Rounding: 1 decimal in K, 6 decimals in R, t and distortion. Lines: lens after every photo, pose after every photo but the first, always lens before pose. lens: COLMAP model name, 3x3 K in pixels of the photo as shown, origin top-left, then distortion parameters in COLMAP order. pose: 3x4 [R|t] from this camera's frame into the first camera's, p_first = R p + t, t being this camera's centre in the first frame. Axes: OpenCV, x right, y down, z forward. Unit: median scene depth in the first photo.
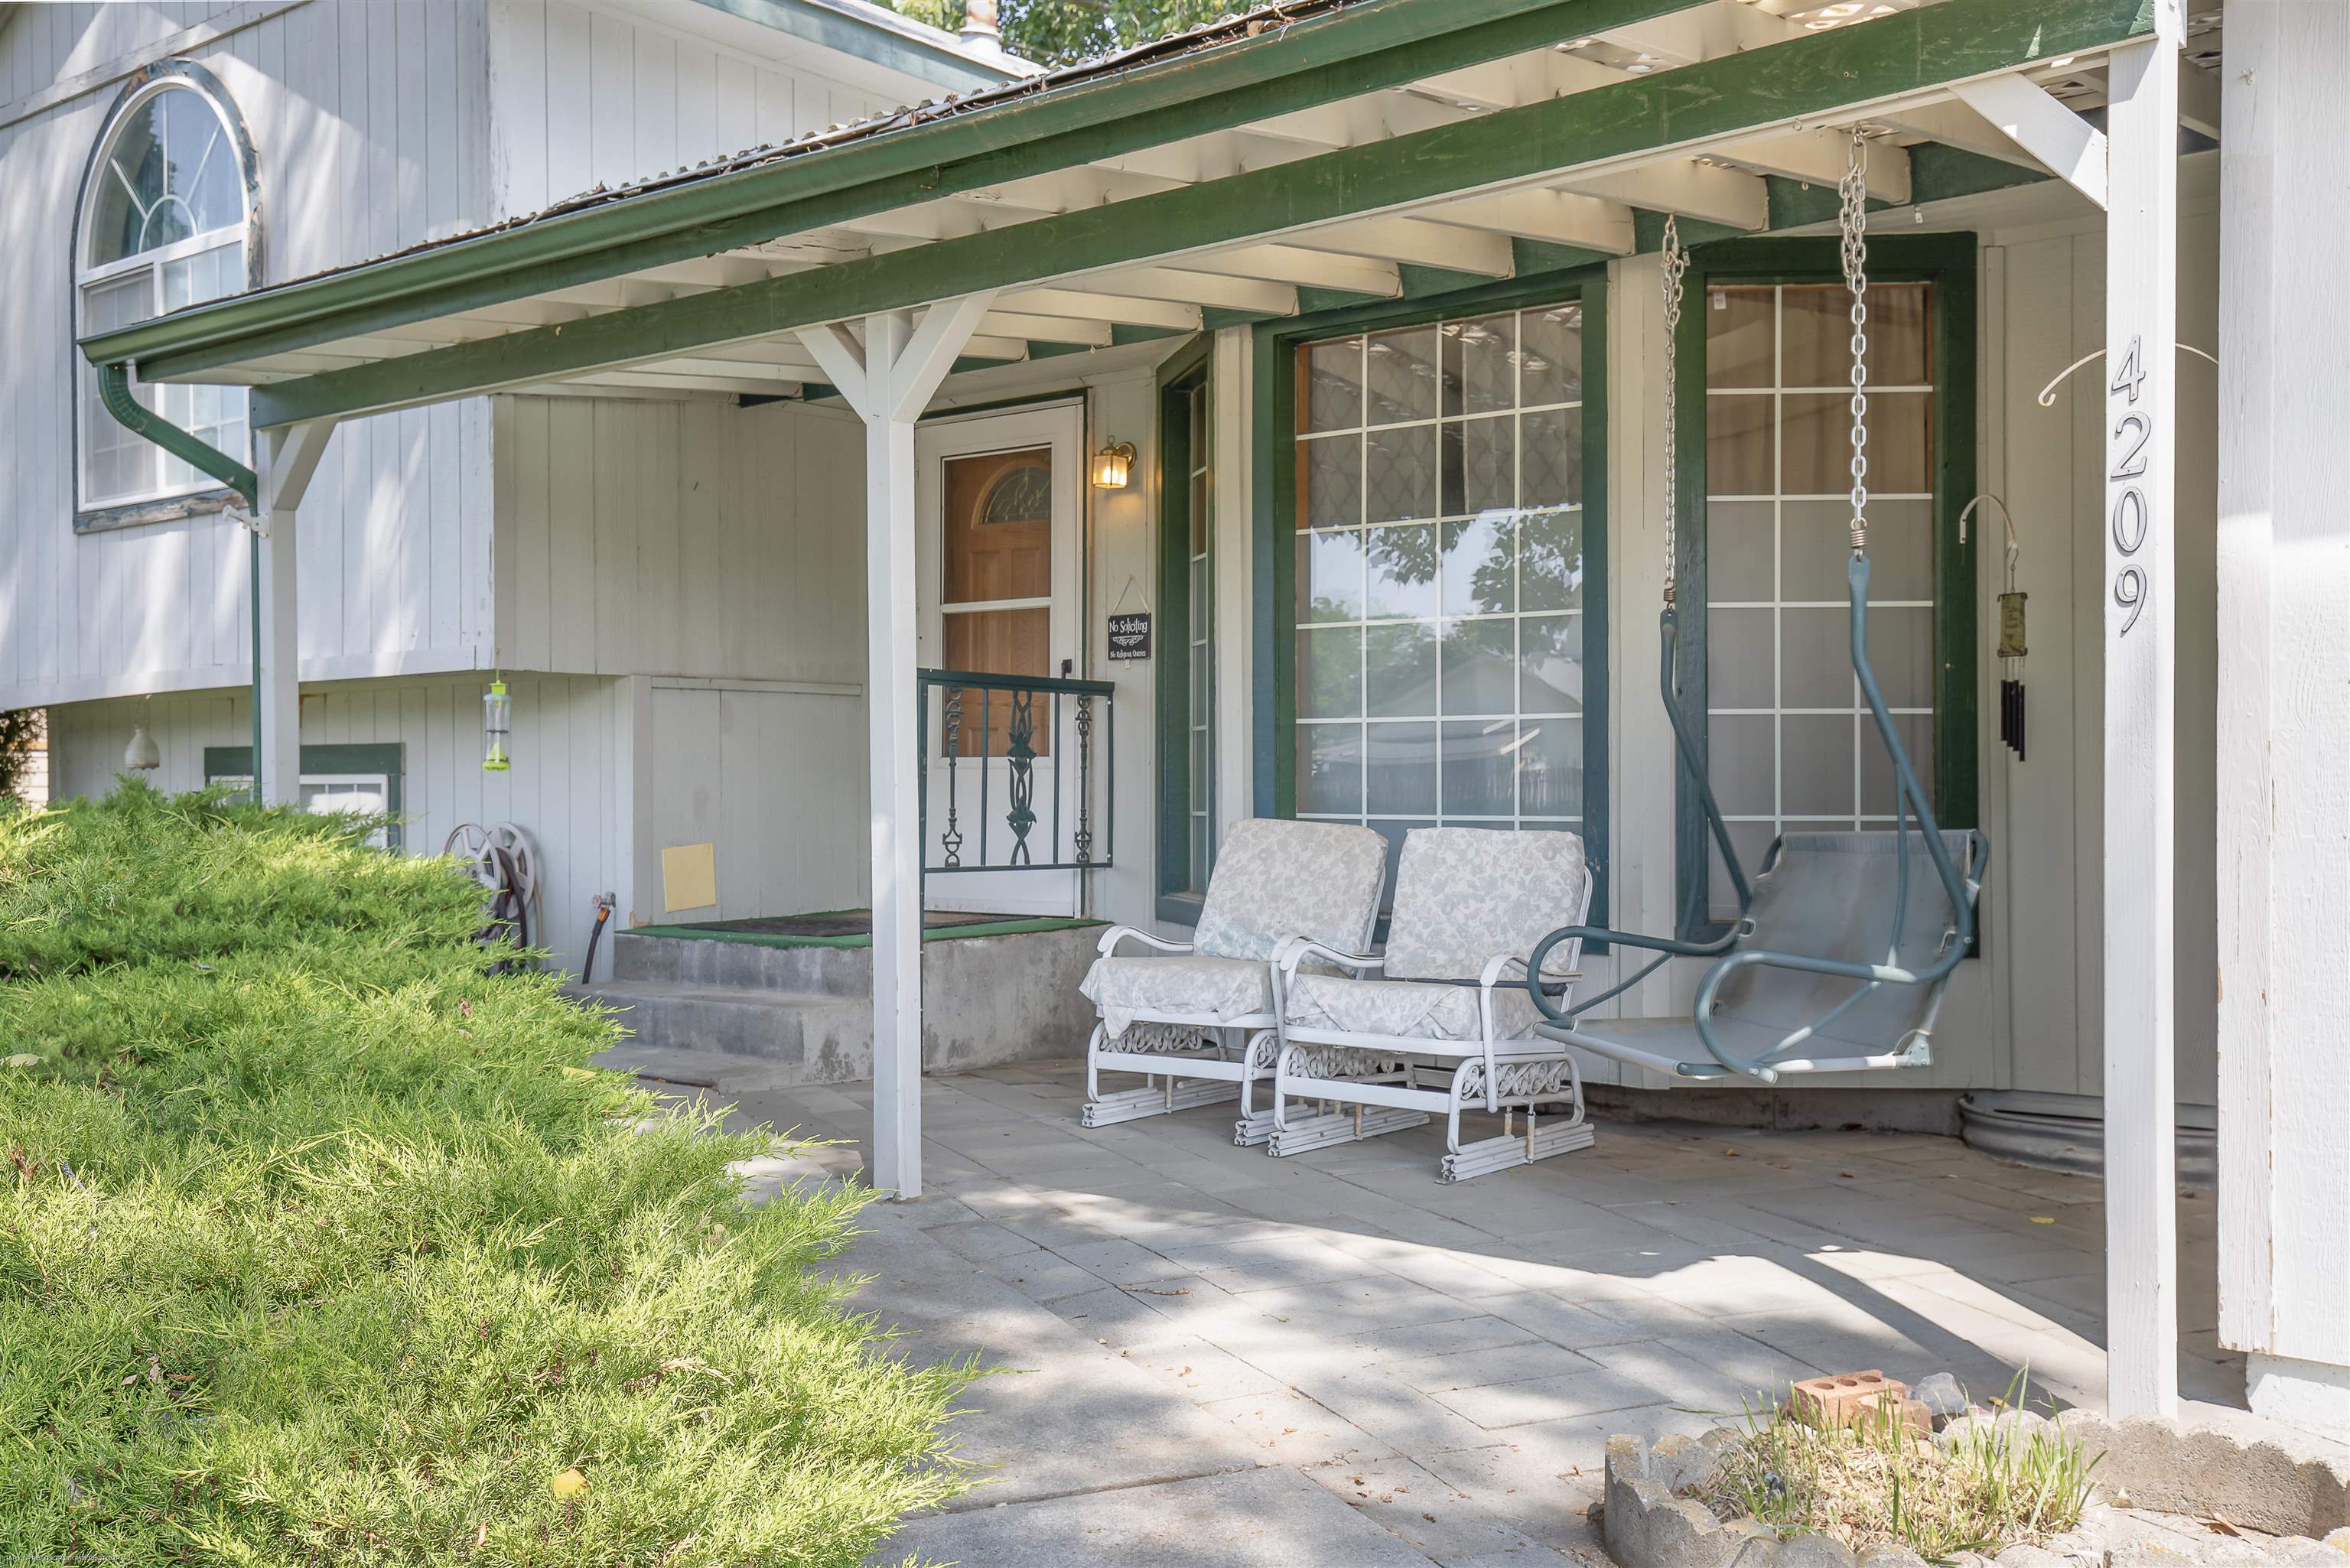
lens RADIAL K [[2416.9, 0, 1176.3], [0, 2416.9, 789.5], [0, 0, 1]] dist [0.007883, 0.000000]
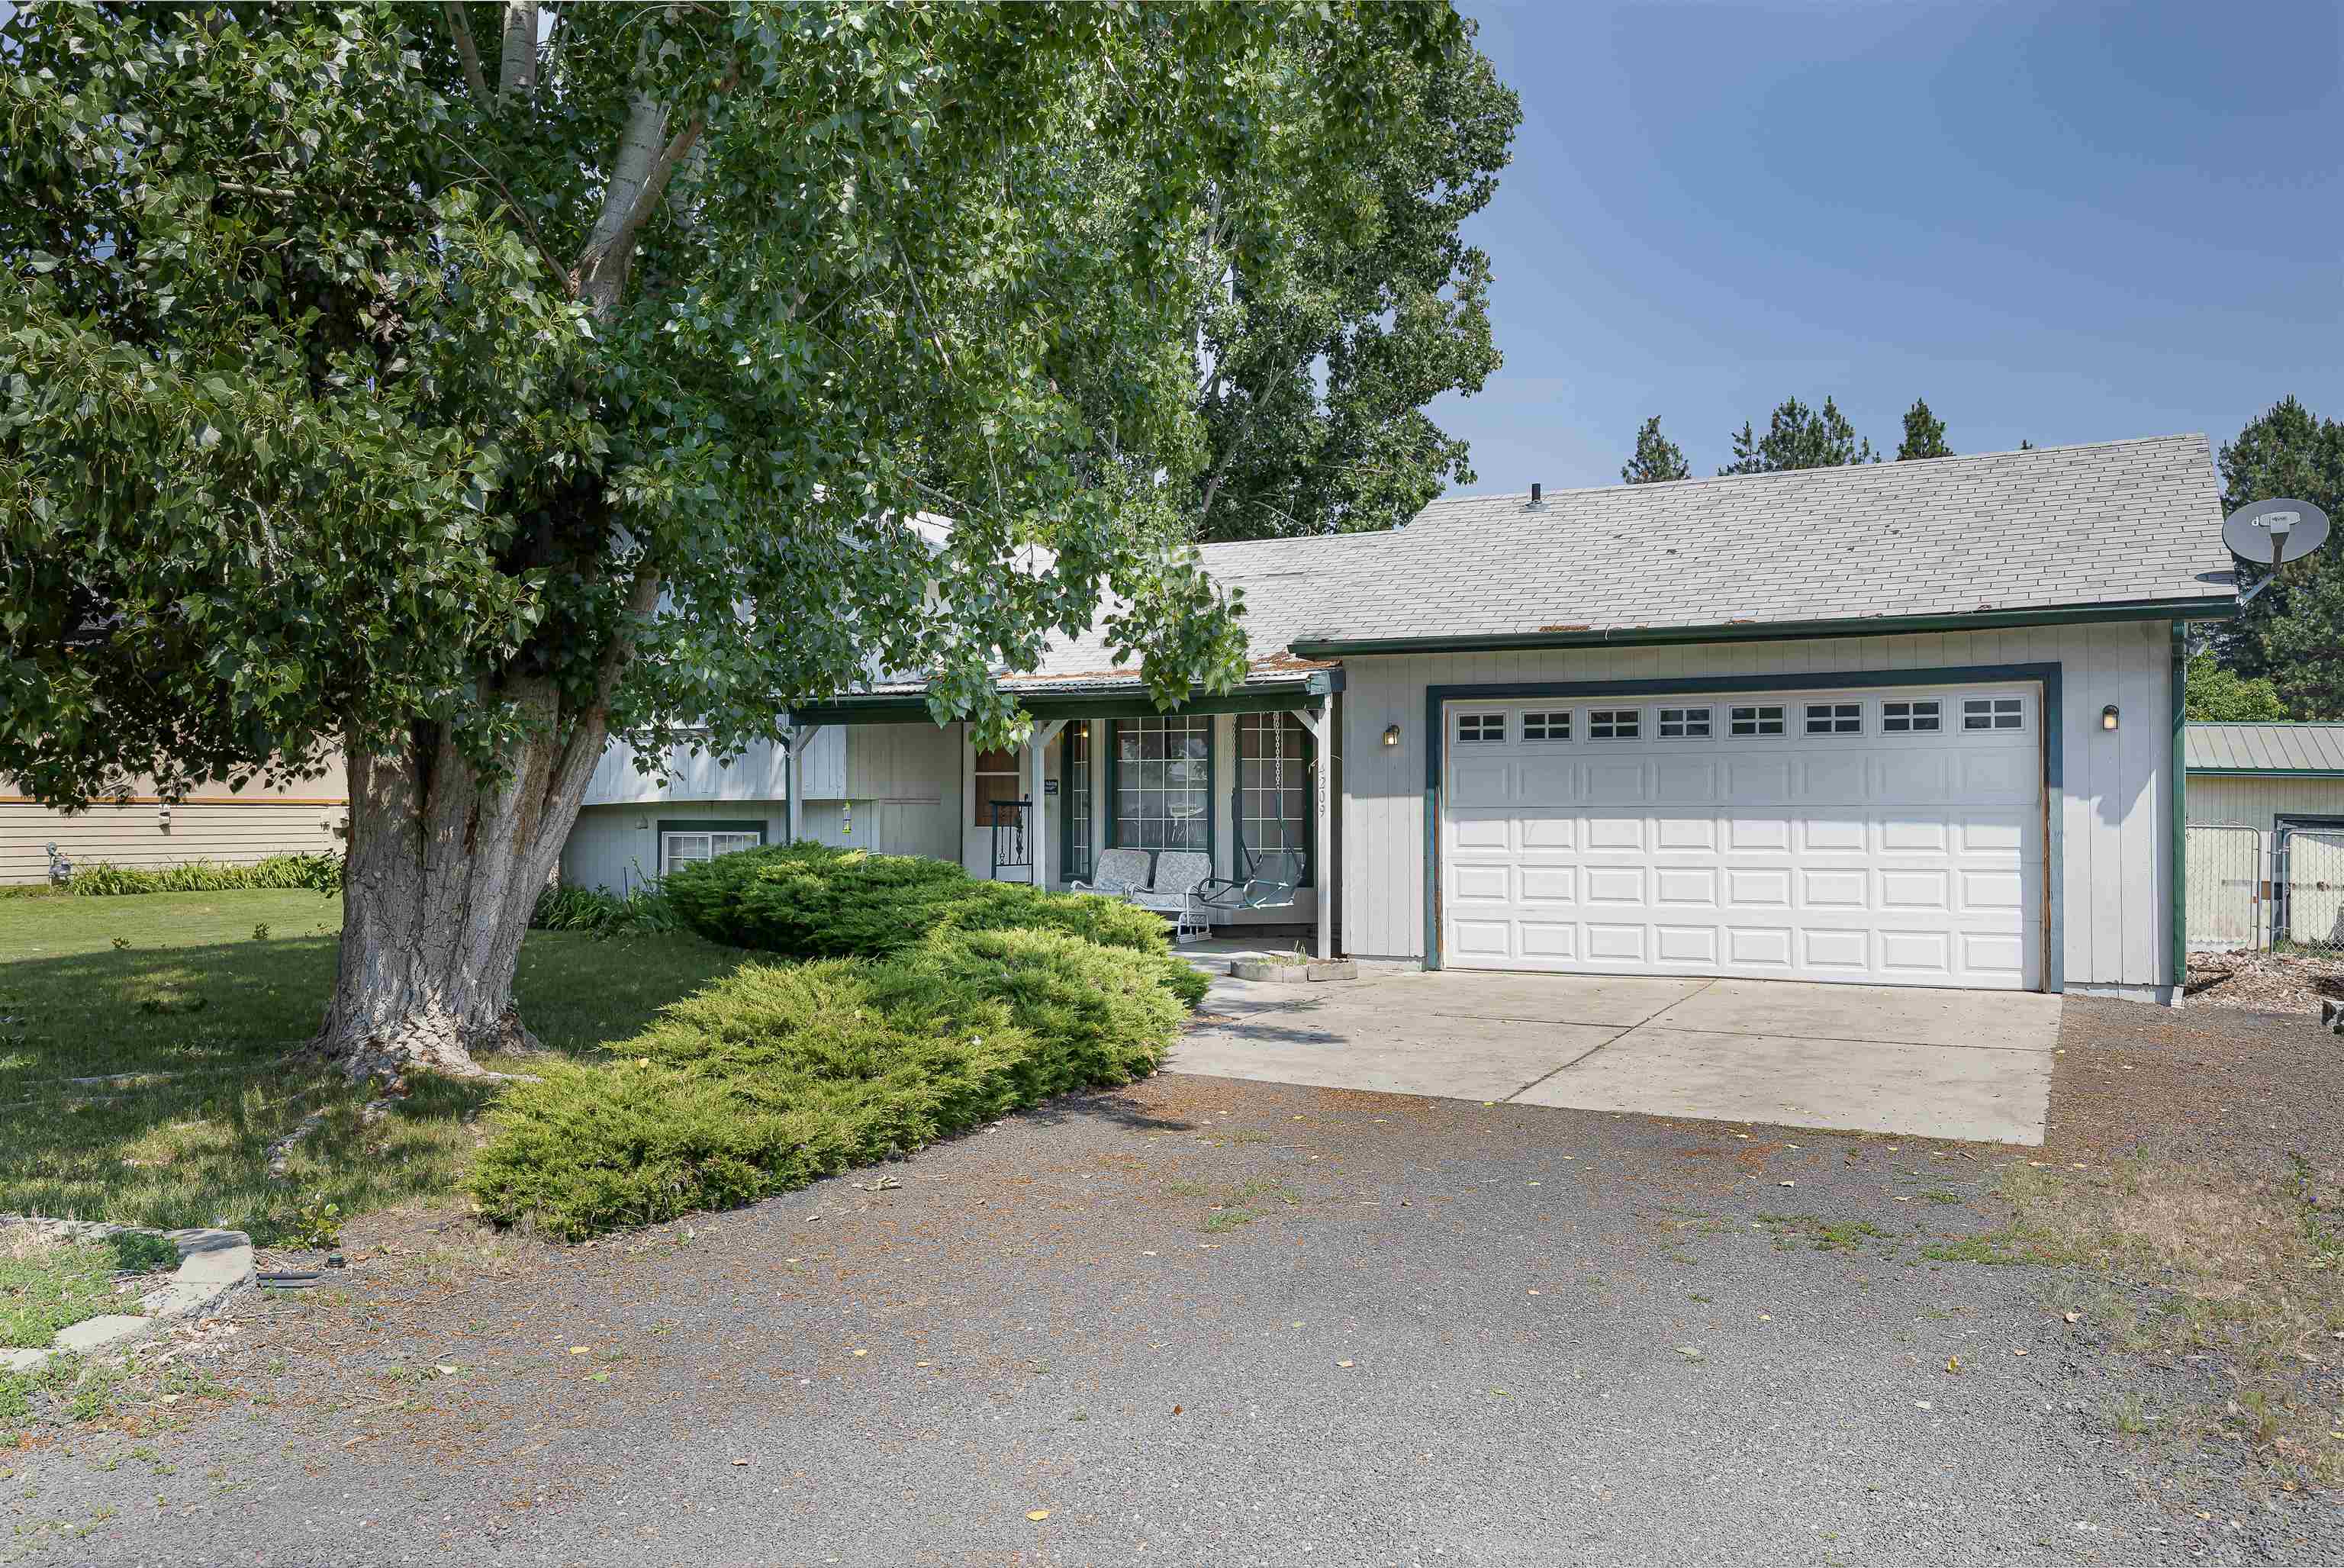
lens RADIAL K [[1892.2, 0, 1171.0], [0, 1892.2, 786.4], [0, 0, 1]] dist [-0.001521, -0.000033]
pose [[0.981590, -0.002114, 0.190986, -0.439921], [0.003886, 0.999953, -0.008904, -0.058997], [-0.190958, 0.009482, 0.981552, -1.823186]]
